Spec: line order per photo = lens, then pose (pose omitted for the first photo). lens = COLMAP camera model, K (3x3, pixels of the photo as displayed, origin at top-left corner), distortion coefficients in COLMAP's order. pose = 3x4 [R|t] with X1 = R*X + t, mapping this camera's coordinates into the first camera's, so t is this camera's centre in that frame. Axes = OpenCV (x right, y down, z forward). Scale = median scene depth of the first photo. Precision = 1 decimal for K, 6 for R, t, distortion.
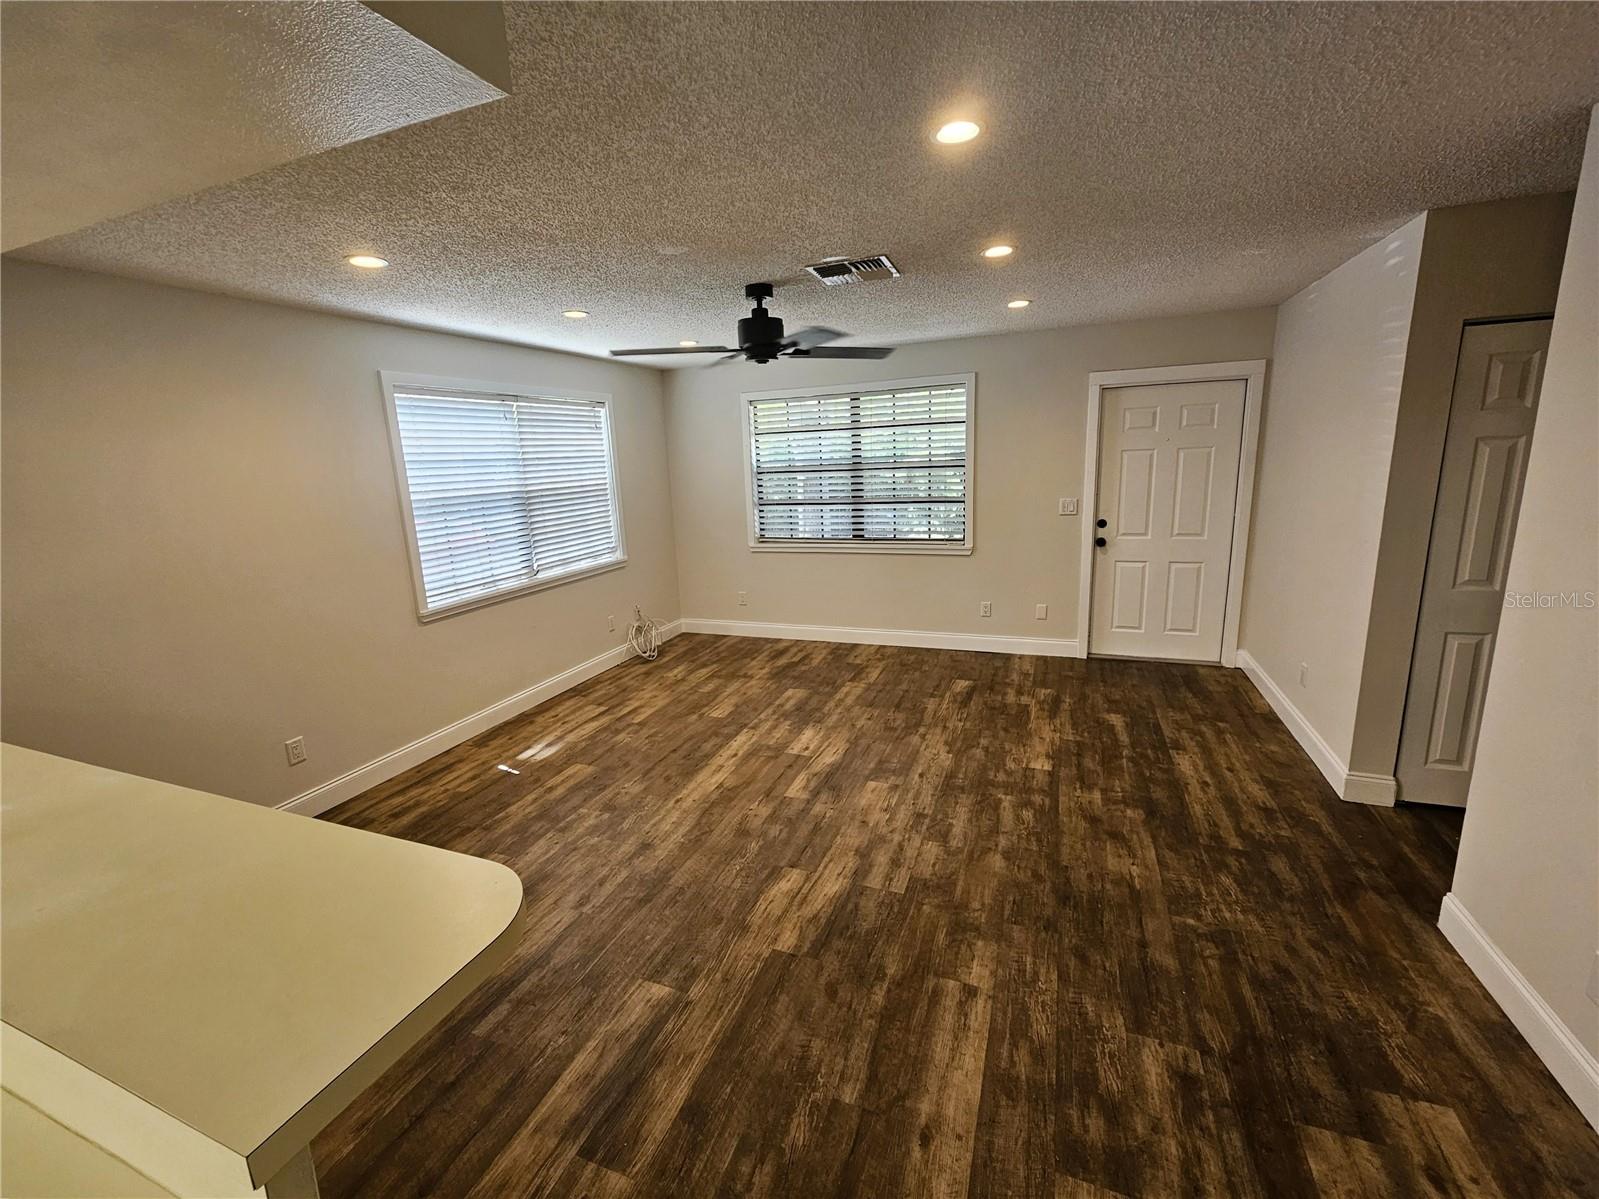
lens RADIAL K [[661.8, 0, 795.9], [0, 661.8, 592.7], [0, 0, 1]] dist [-0.001755, -0.000074]
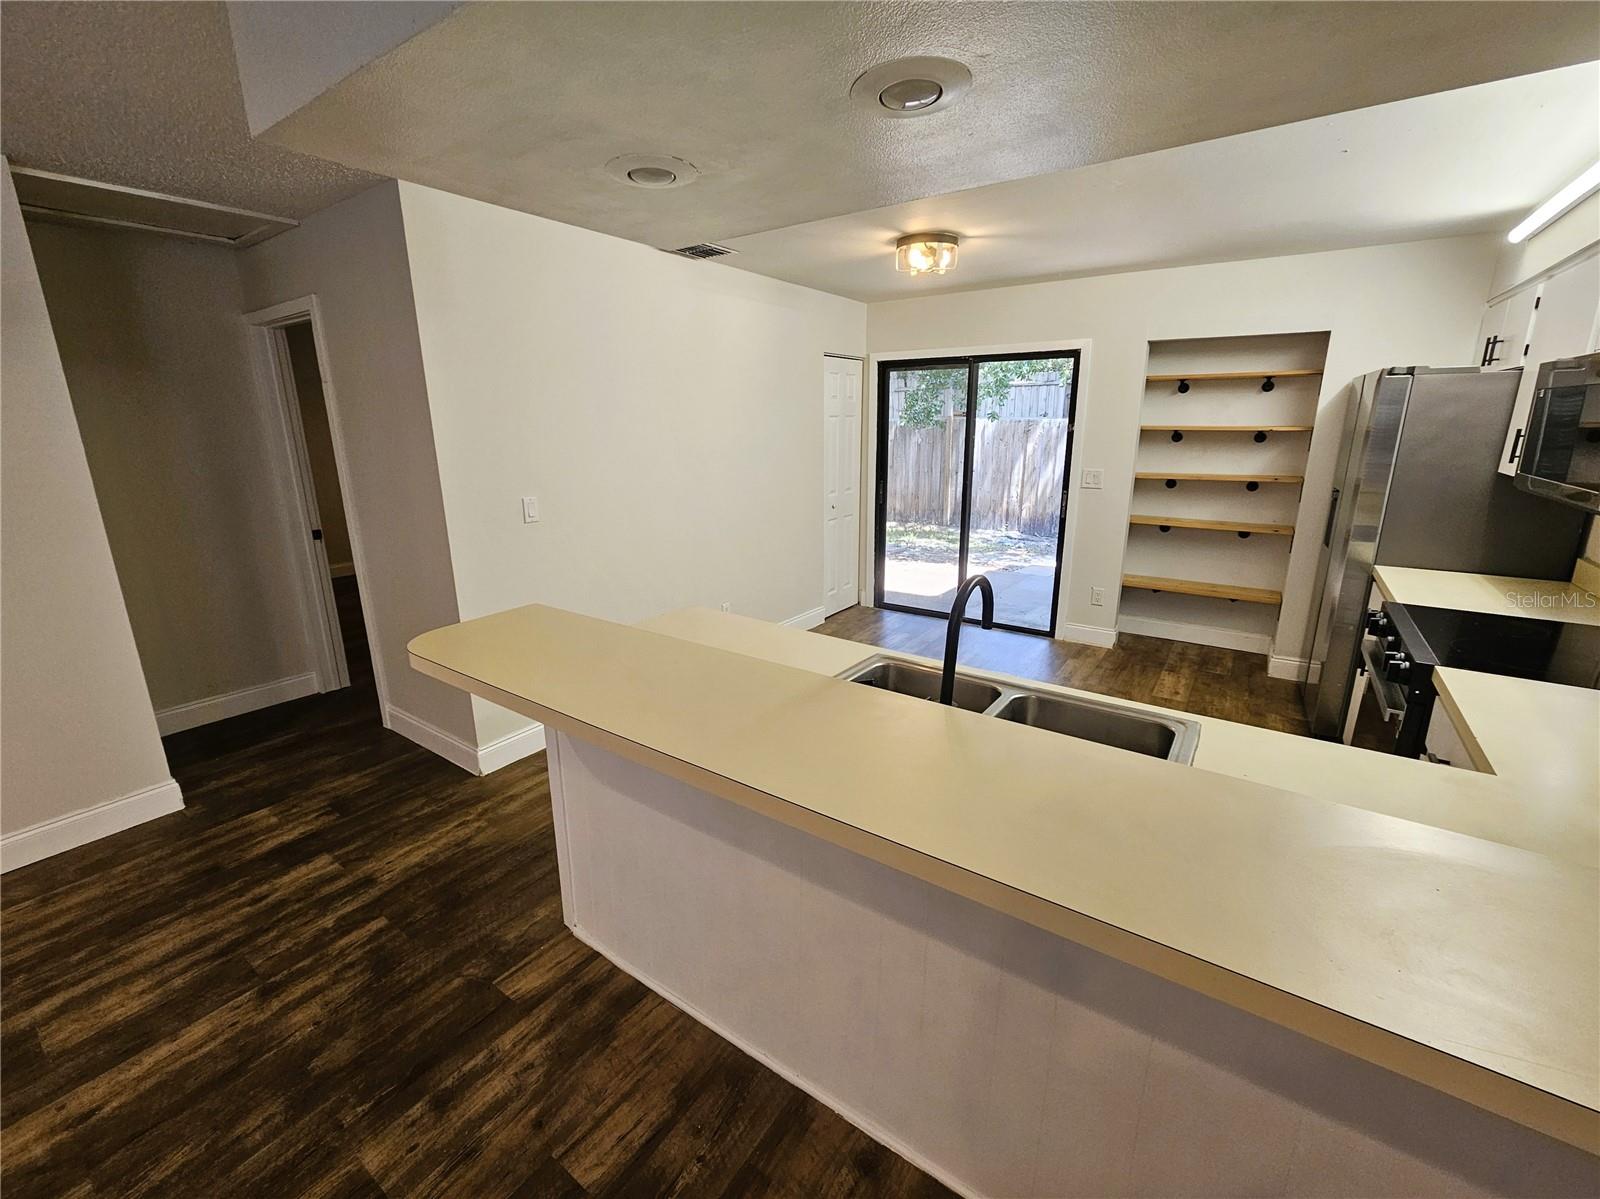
lens RADIAL K [[672.8, 0, 798.8], [0, 672.8, 591.4], [0, 0, 1]] dist [0.001422, 0.000098]
pose [[-0.971696, -0.009493, 0.236044, -0.418430], [0.096637, 0.895792, 0.433841, -0.074378], [-0.215564, 0.444373, -0.869520, 0.519836]]
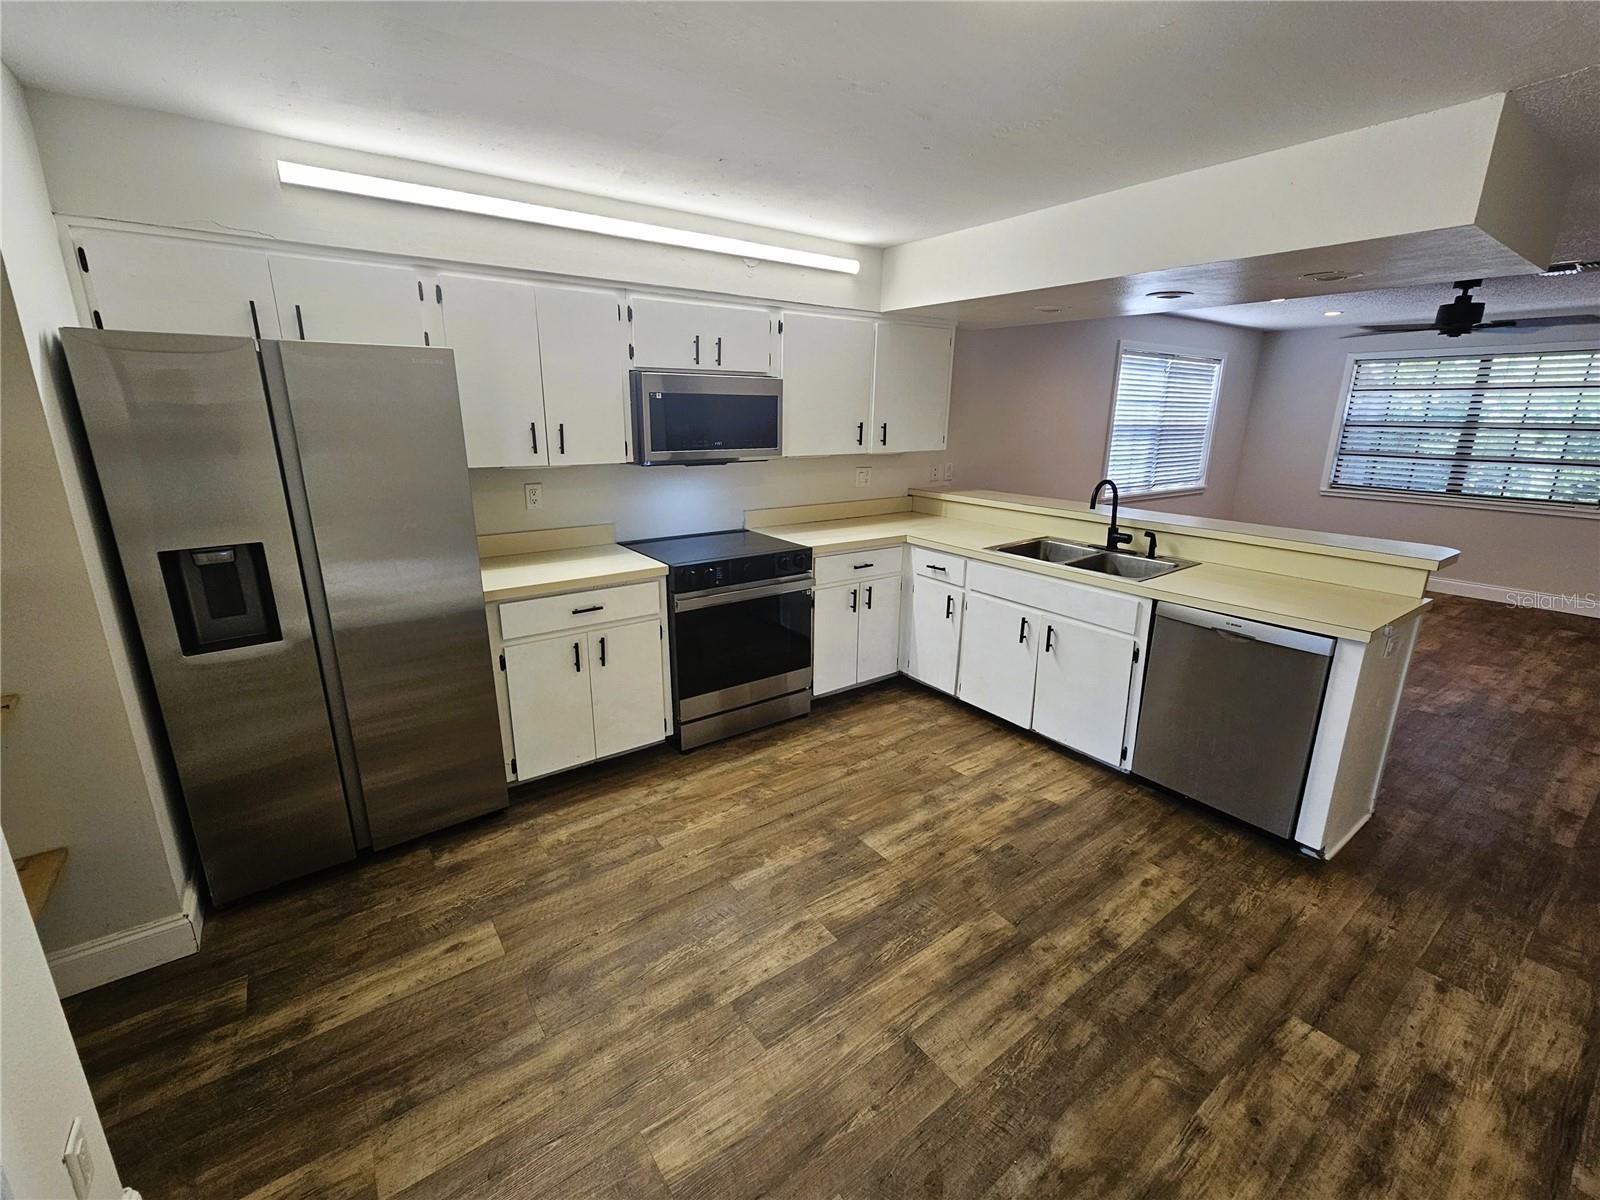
lens RADIAL K [[684.7, 0, 799.3], [0, 684.7, 590.7], [0, 0, 1]] dist [0.000976, 0.000338]
pose [[0.842640, 0.188595, -0.504371, -0.294437], [-0.158500, 0.982034, 0.102402, 0.179960], [0.514622, -0.006345, 0.857394, -0.698311]]
